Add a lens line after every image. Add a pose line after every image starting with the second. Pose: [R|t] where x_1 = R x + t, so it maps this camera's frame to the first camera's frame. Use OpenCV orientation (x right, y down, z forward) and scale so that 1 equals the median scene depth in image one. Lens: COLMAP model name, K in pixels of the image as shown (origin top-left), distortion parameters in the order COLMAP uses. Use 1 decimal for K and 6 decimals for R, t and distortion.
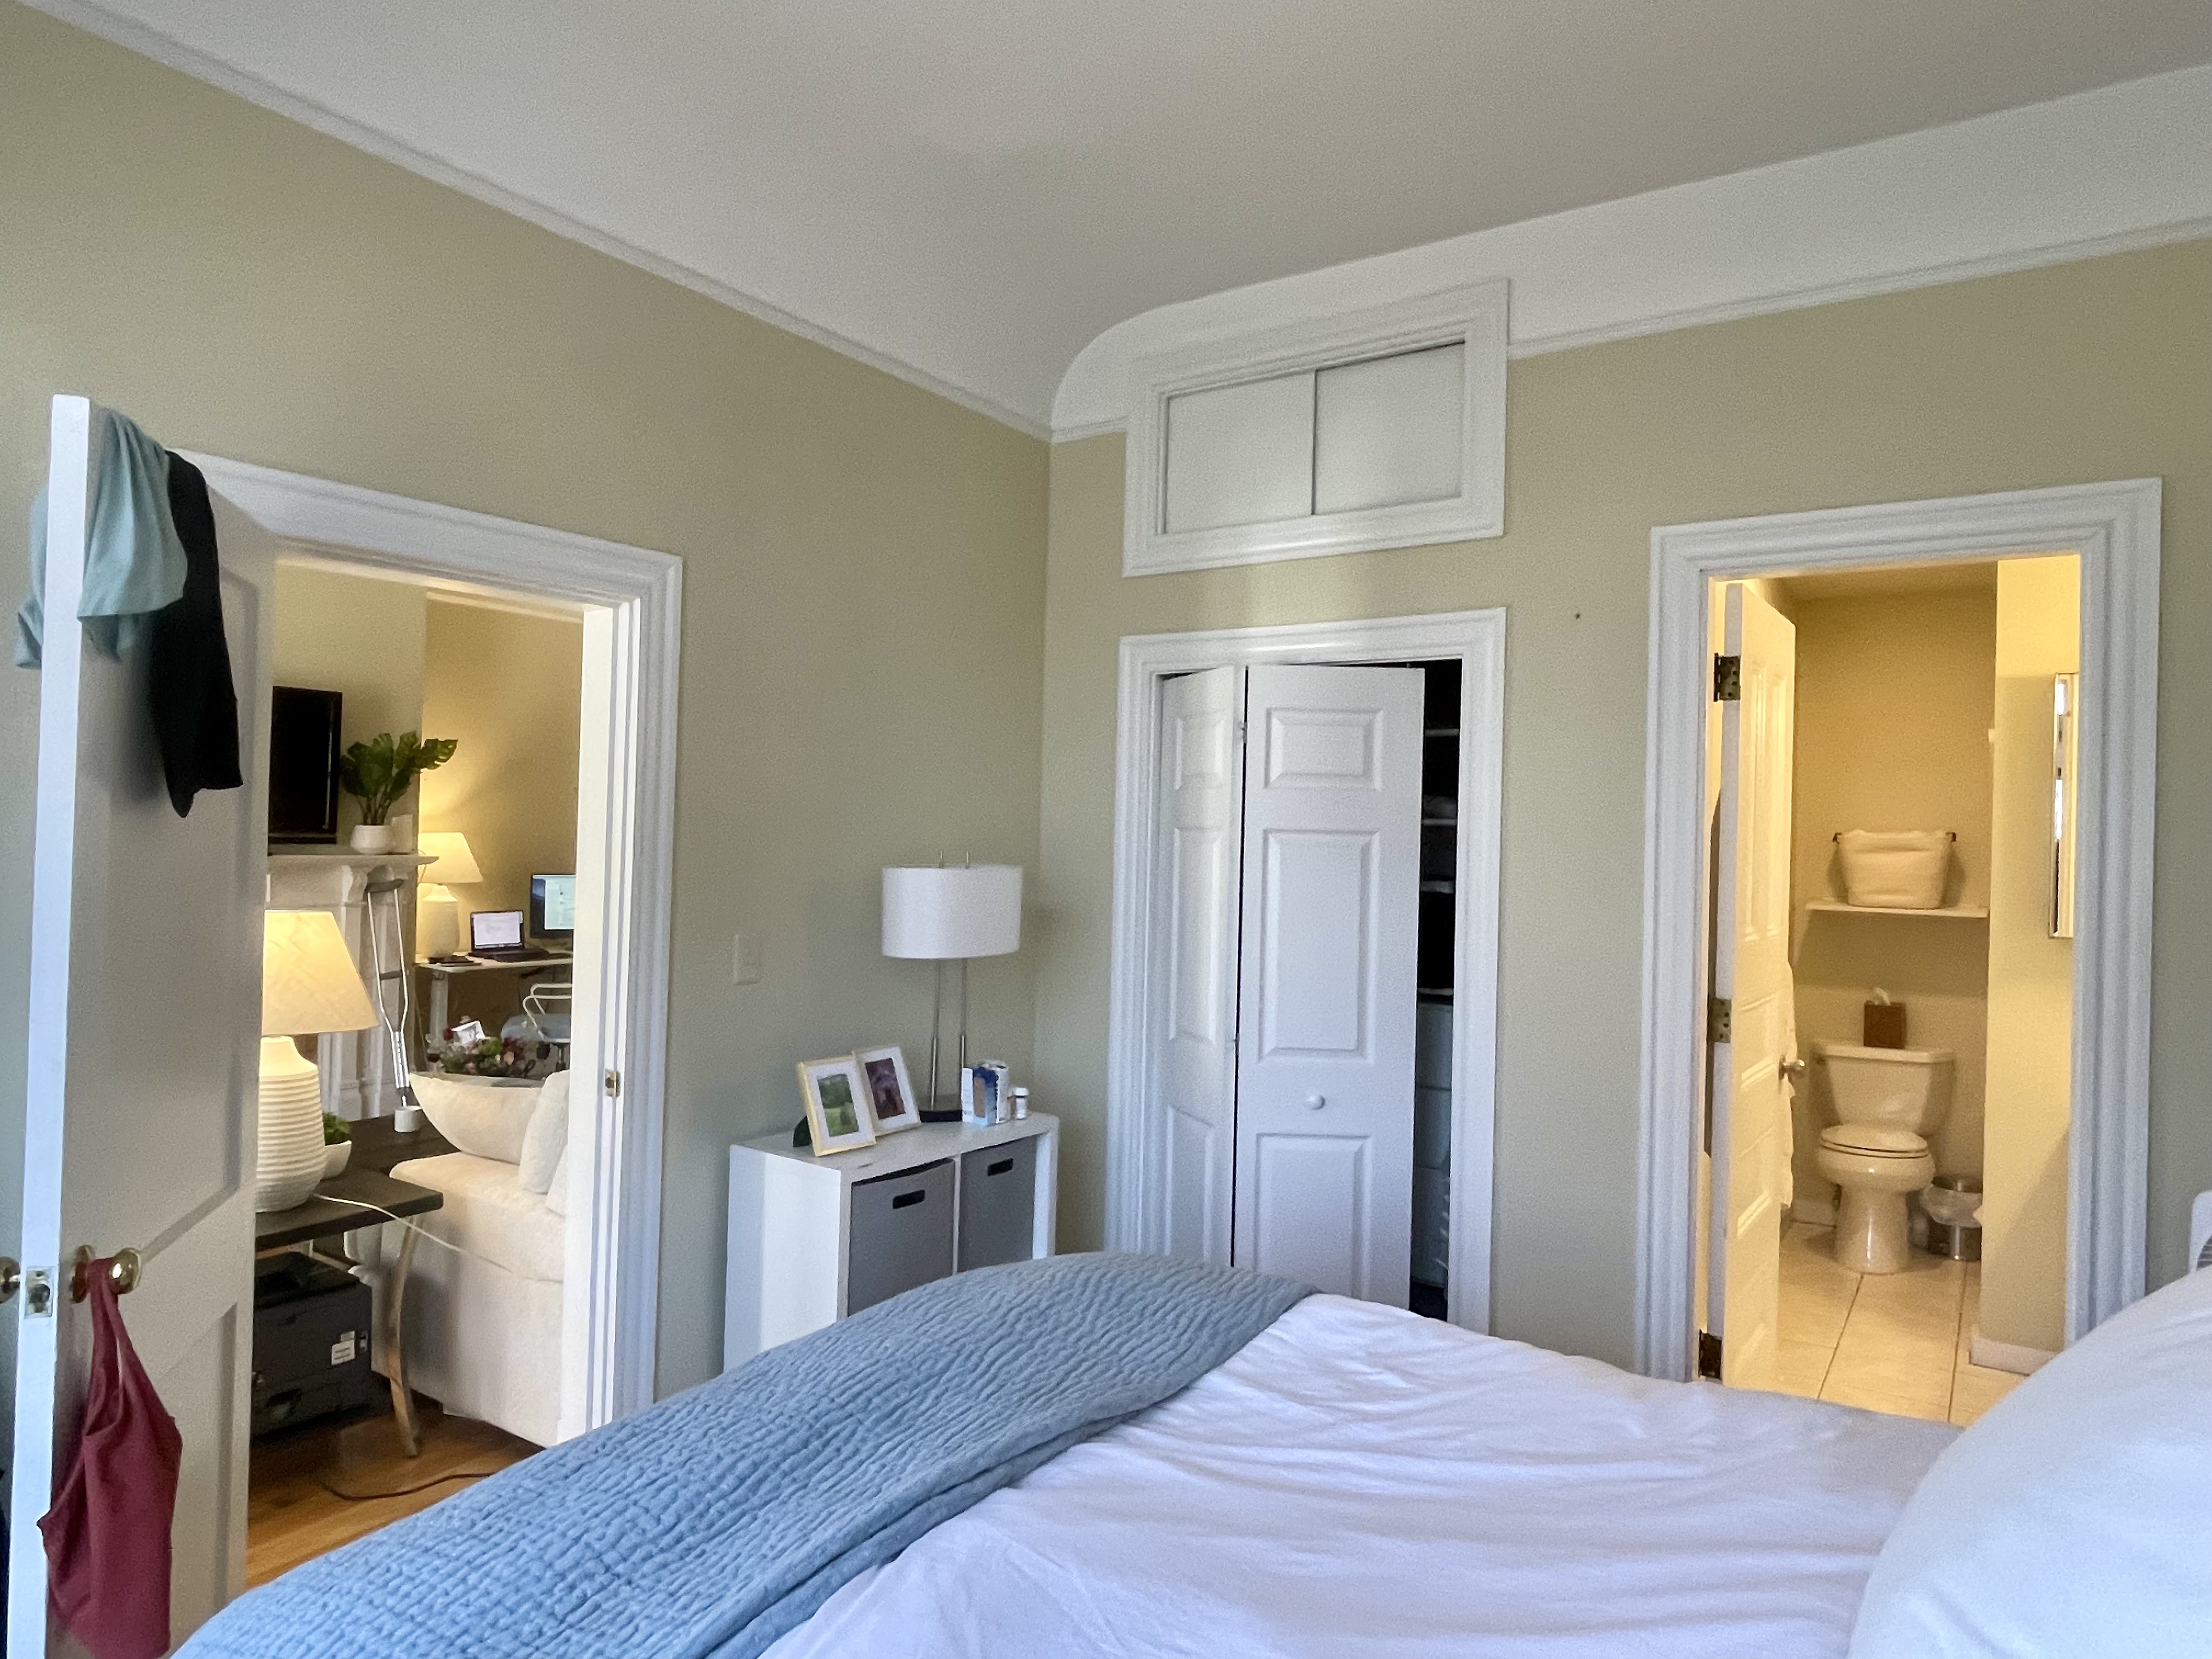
lens RADIAL K [[1347.0, 0, 1118.2], [0, 1347.0, 827.1], [0, 0, 1]] dist [-0.000158, 0.002461]
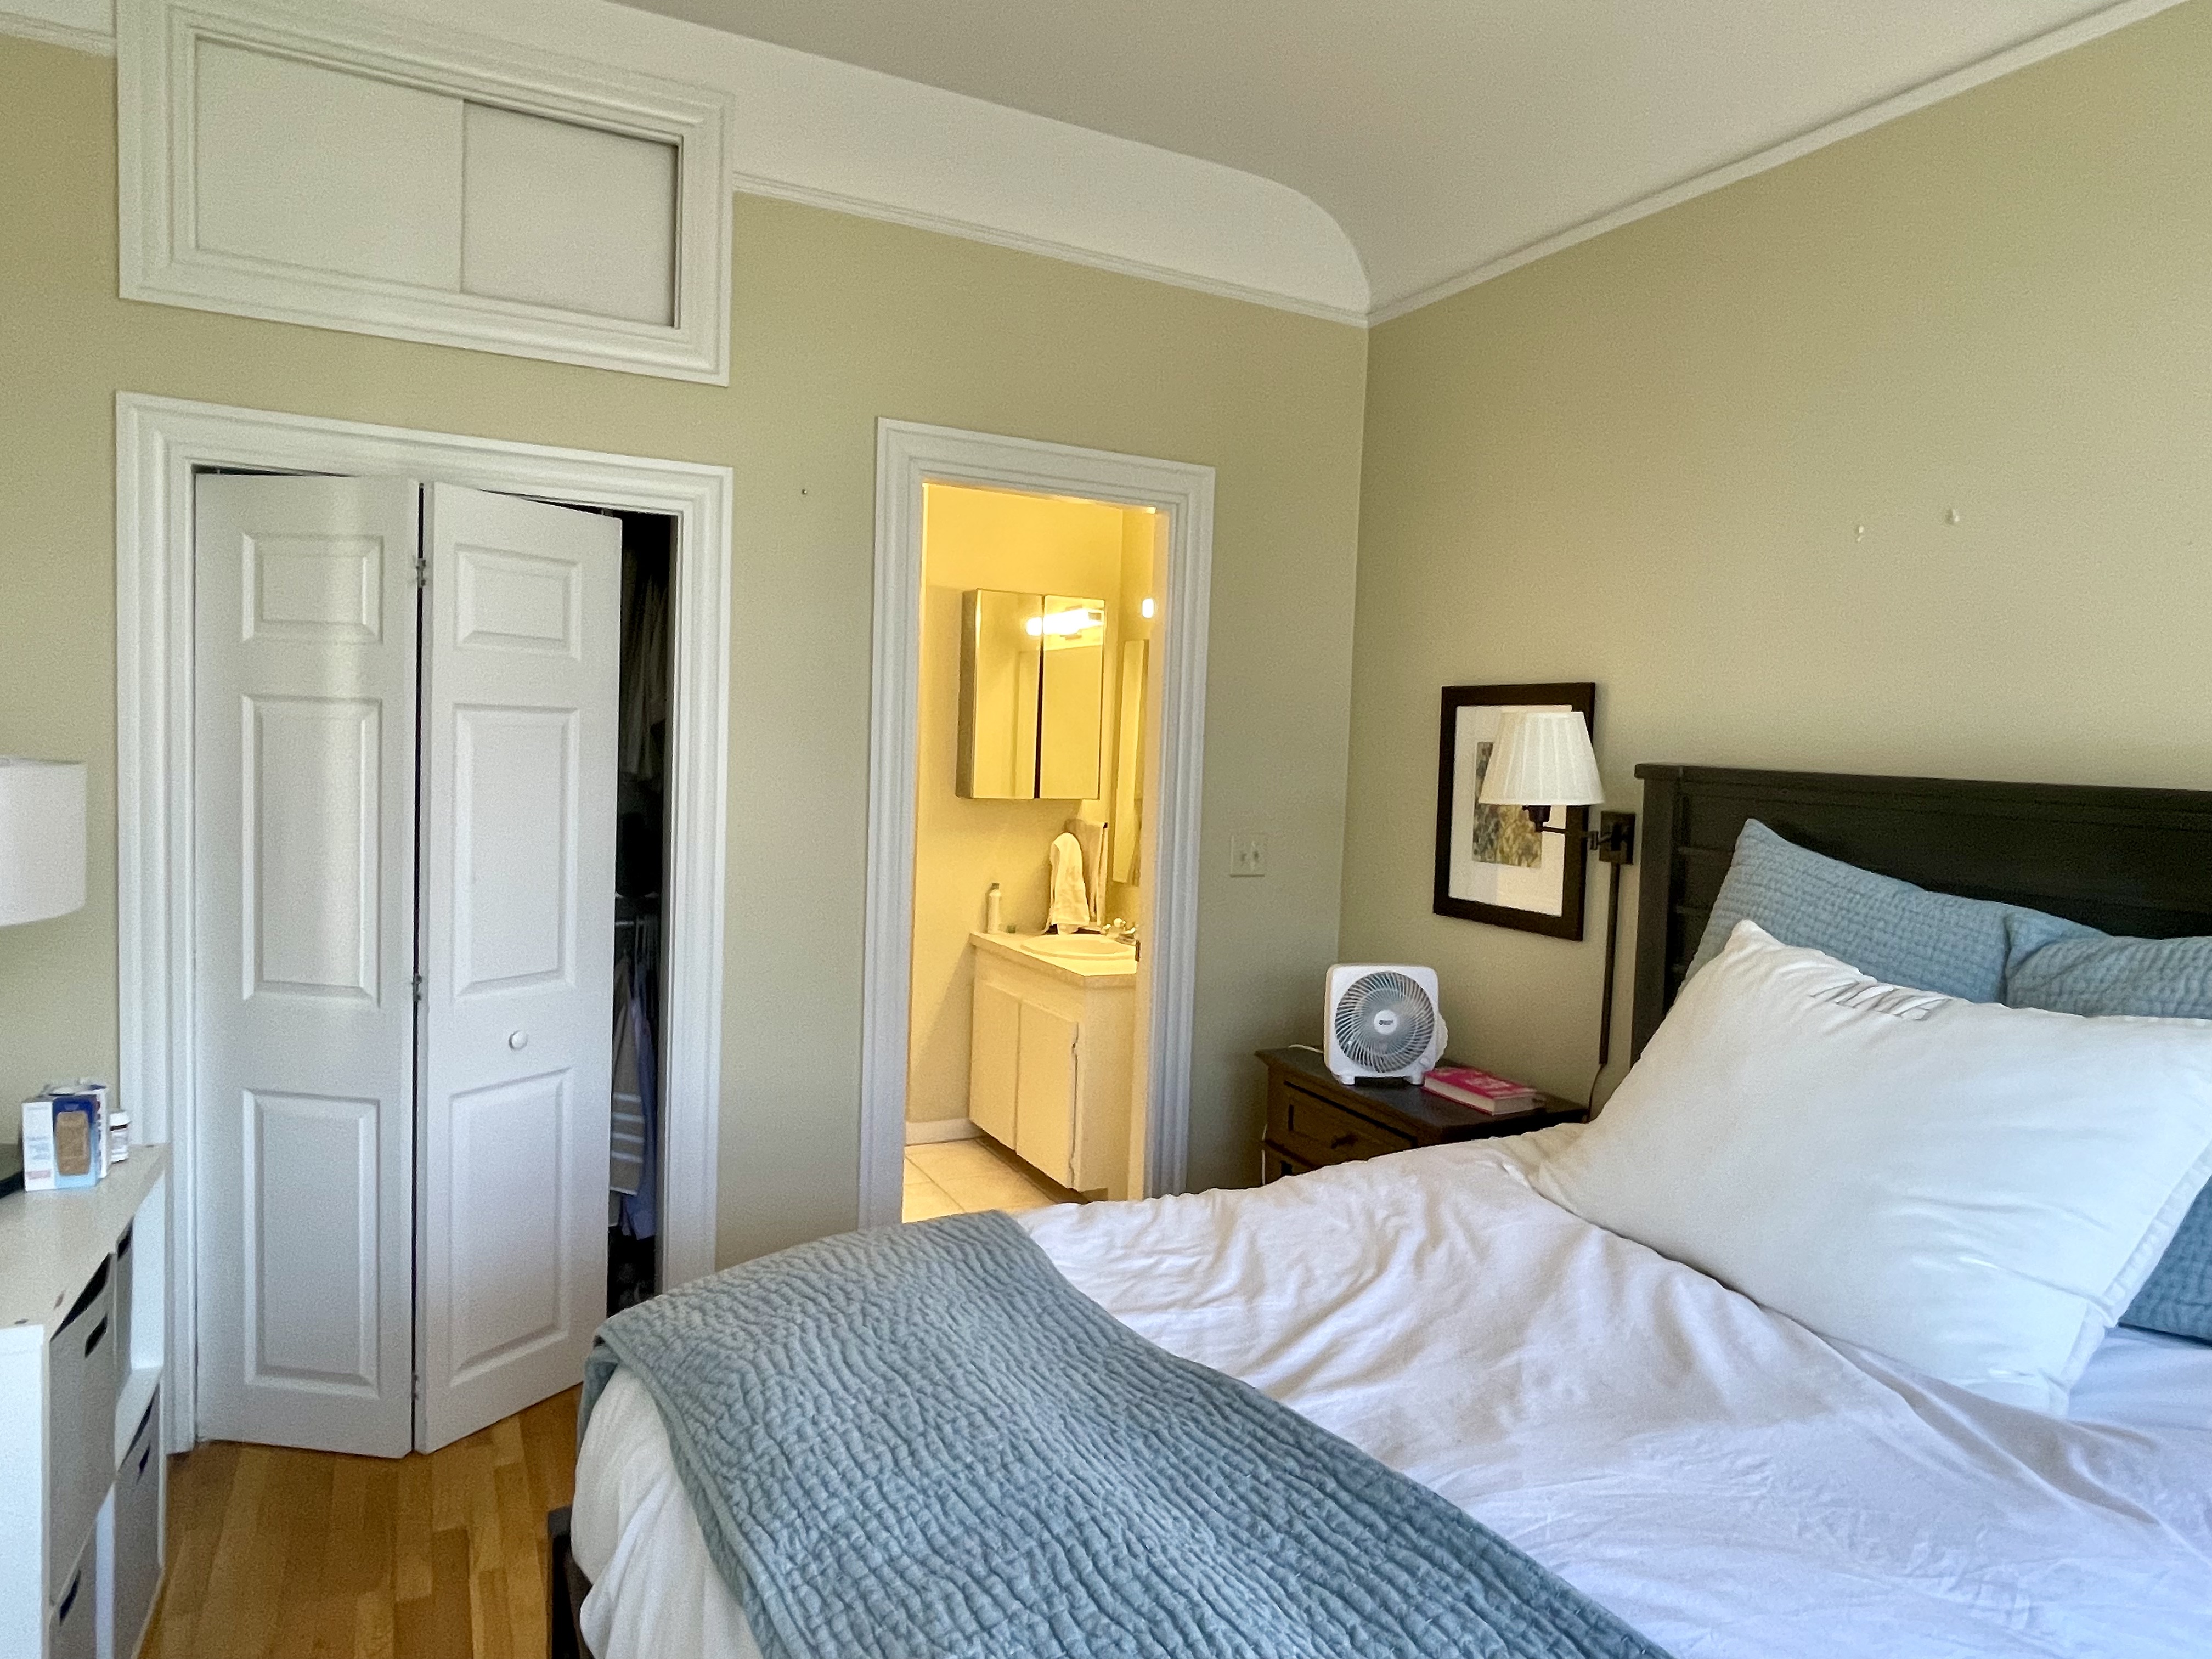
lens RADIAL K [[1347.0, 0, 1085.2], [0, 1347.0, 827.7], [0, 0, 1]] dist [-0.000158, 0.002461]
pose [[0.490672, -0.061866, 0.869145, -0.385417], [-0.030530, 0.995643, 0.088105, -0.006857], [-0.870809, -0.069766, 0.486645, 0.310968]]
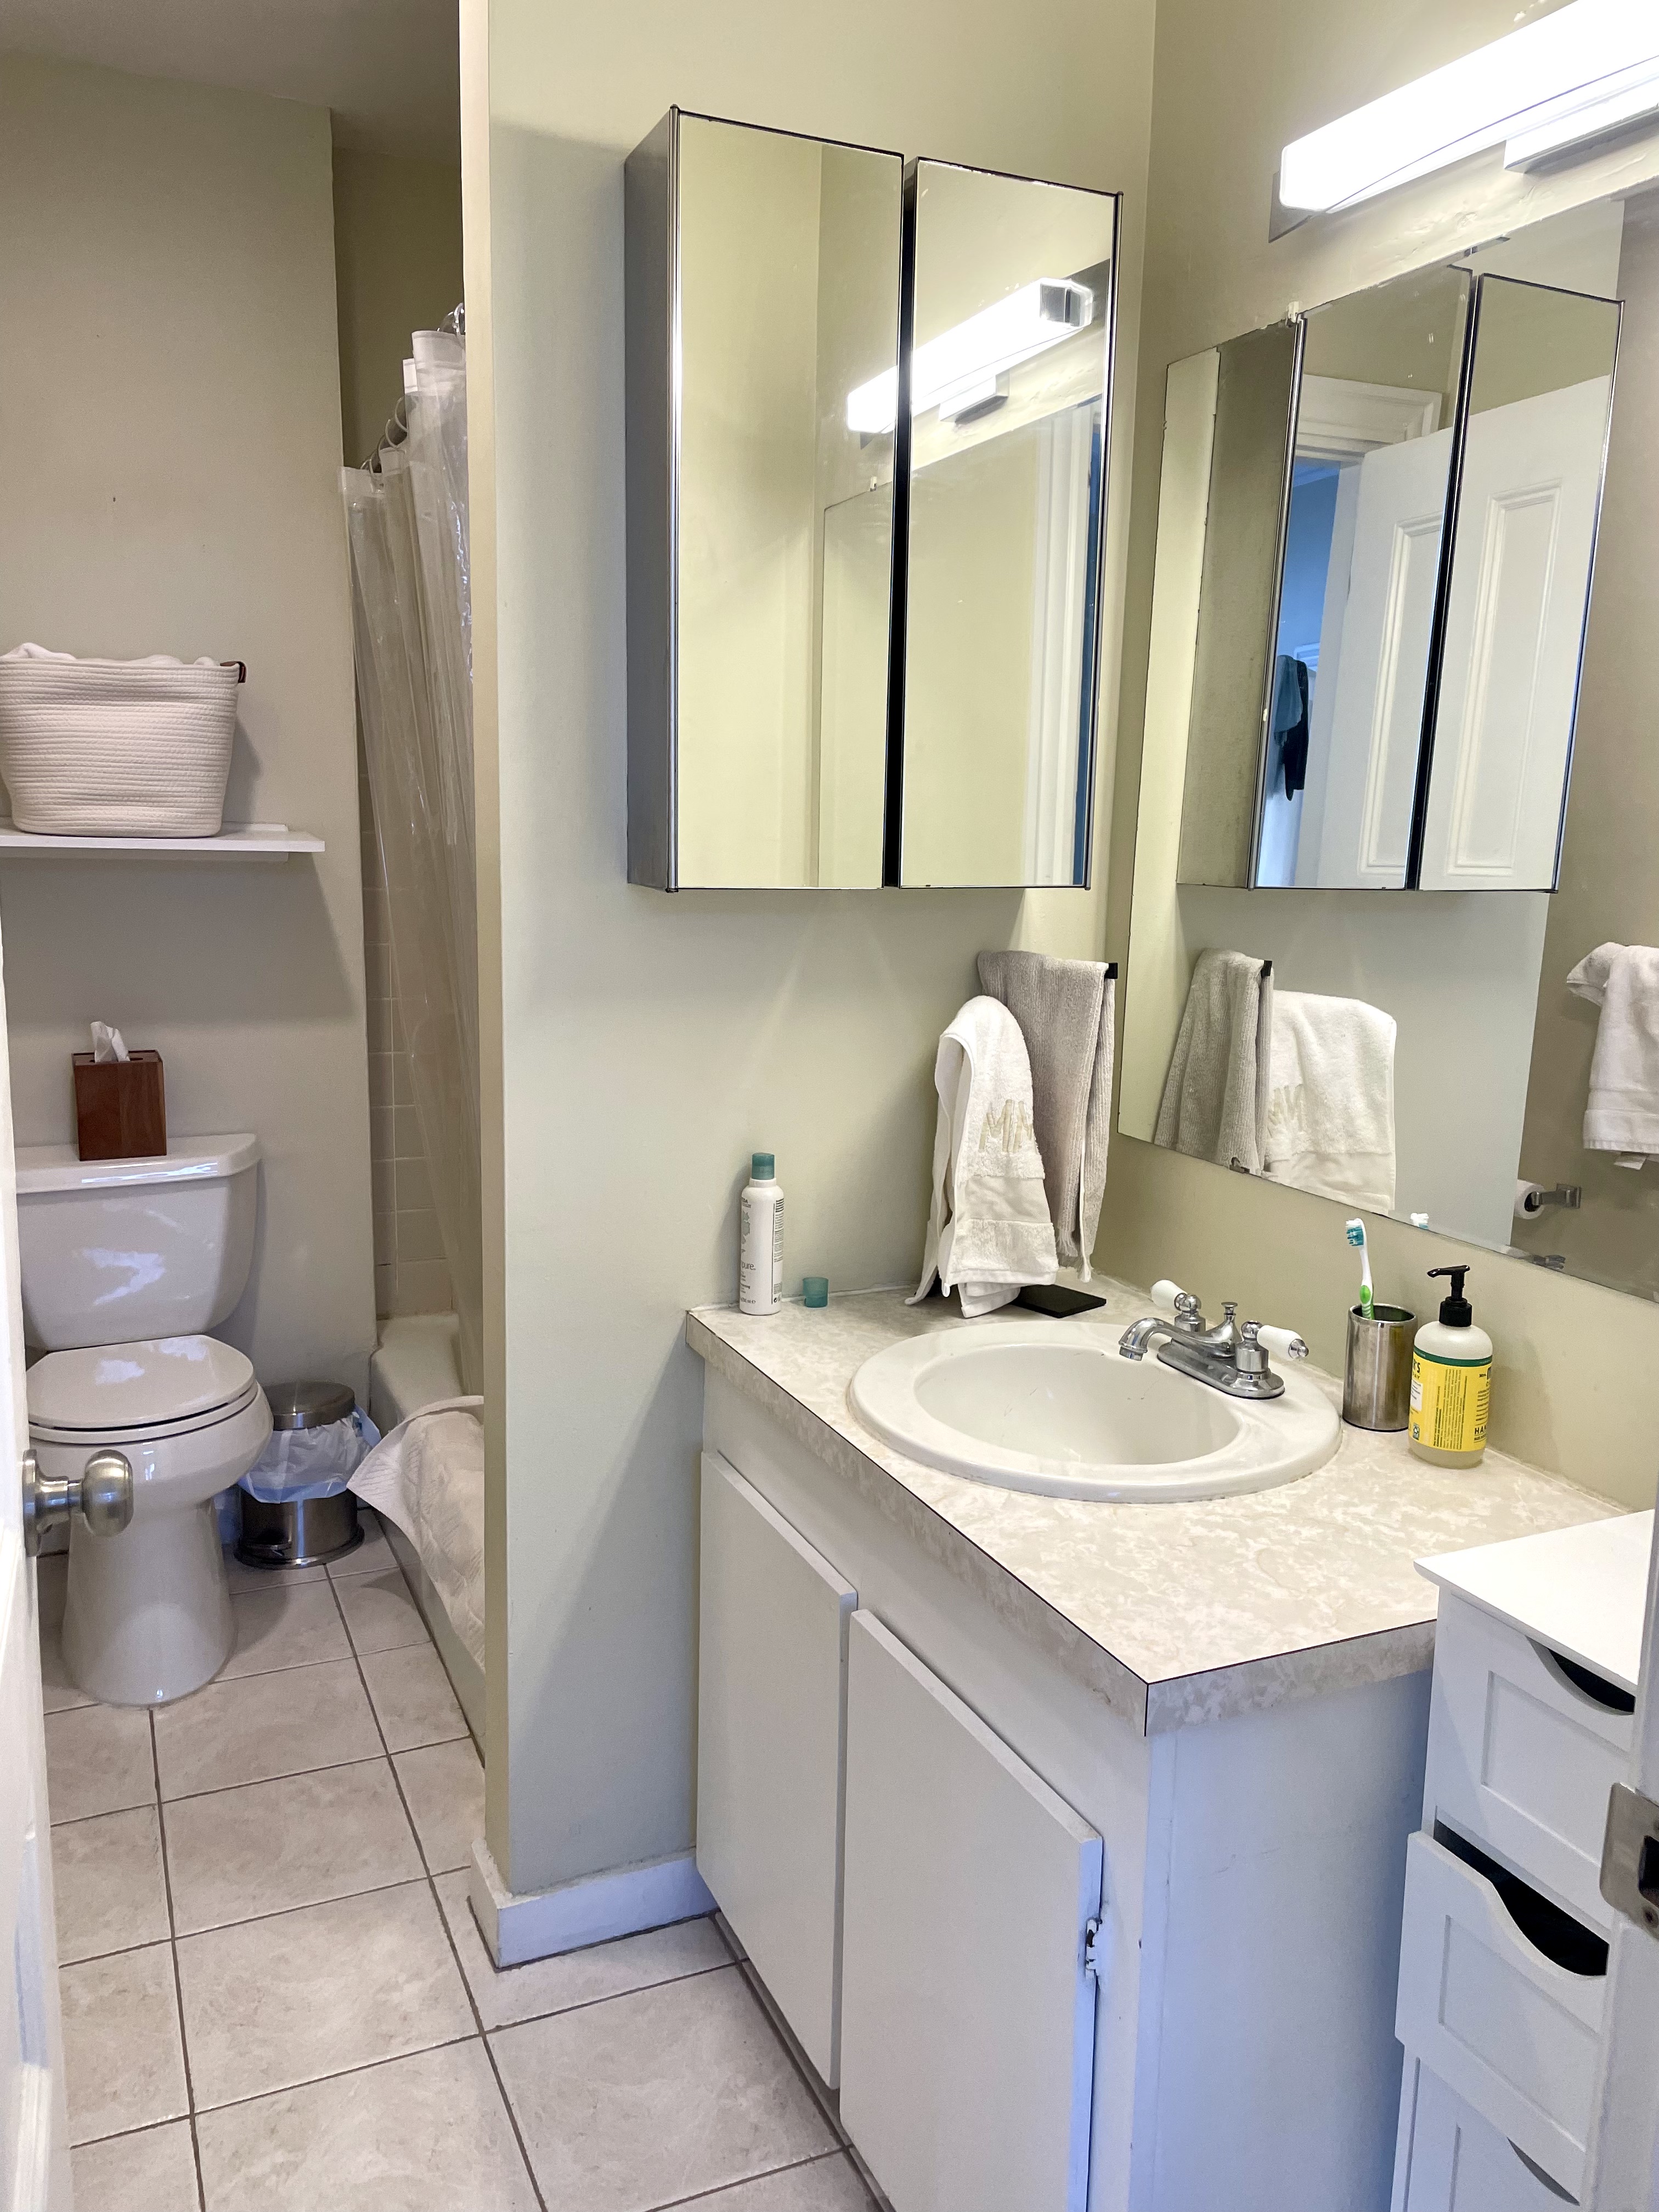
lens RADIAL K [[1667.5, 0, 831.5], [0, 1667.5, 1098.6], [0, 0, 1]] dist [0.076198, -0.091567]
pose [[0.522874, -0.154619, 0.838269, 0.338775], [-0.015946, 0.981465, 0.190978, 0.052467], [-0.852261, -0.113225, 0.510717, 0.772891]]
